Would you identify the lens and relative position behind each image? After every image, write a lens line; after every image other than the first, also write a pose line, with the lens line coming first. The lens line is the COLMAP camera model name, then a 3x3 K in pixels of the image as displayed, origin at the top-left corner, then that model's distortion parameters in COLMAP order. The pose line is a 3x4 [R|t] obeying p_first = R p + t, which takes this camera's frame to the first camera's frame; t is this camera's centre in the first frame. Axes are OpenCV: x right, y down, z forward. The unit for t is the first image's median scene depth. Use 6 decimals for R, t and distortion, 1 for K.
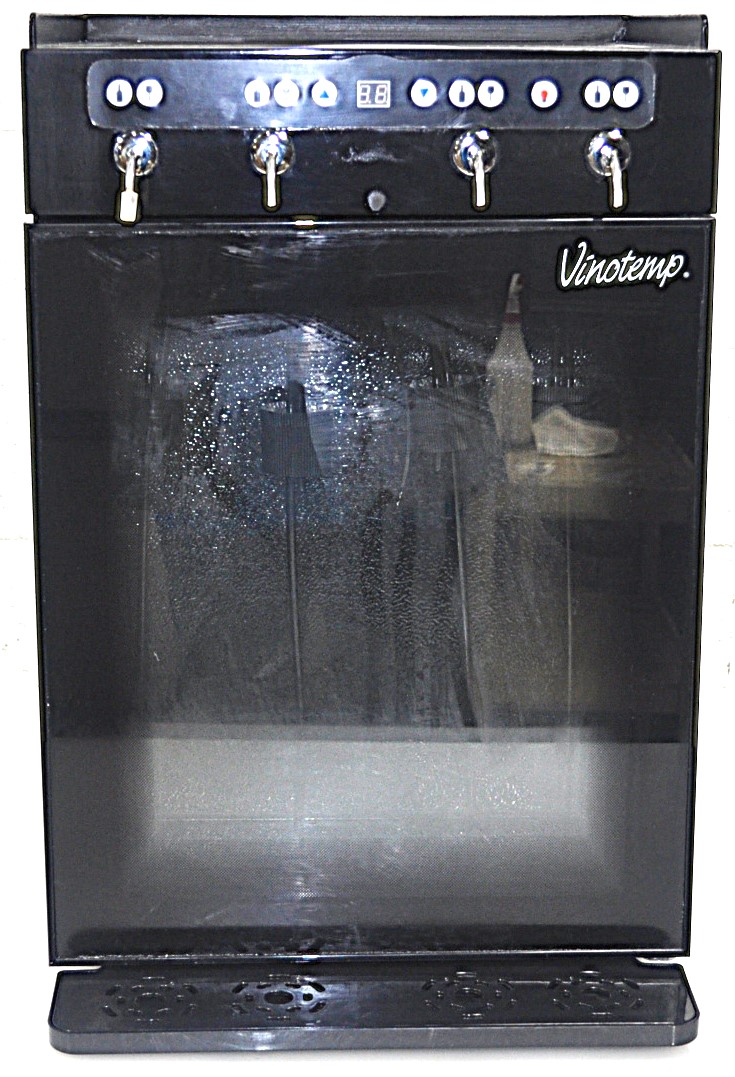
lens RADIAL K [[2133.4, 0, 369.3], [0, 2133.4, 532.9], [0, 0, 1]] dist [-0.052539, 0.000000]
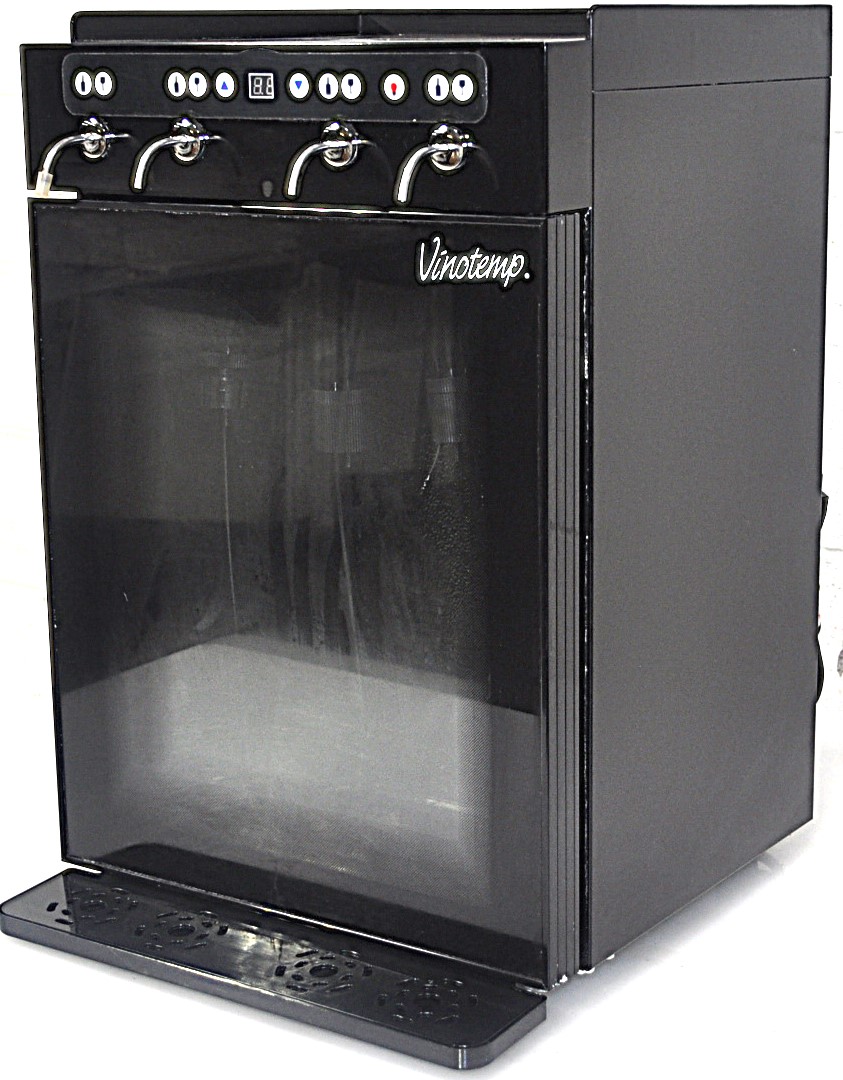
lens RADIAL K [[2207.8, 0, 420.8], [0, 2207.8, 542.5], [0, 0, 1]] dist [0.000766, 0.000000]
pose [[0.805614, 0.125132, -0.579075, 0.705891], [-0.129013, 0.991037, 0.034669, -0.029959], [0.578222, 0.046778, 0.814537, 0.163550]]
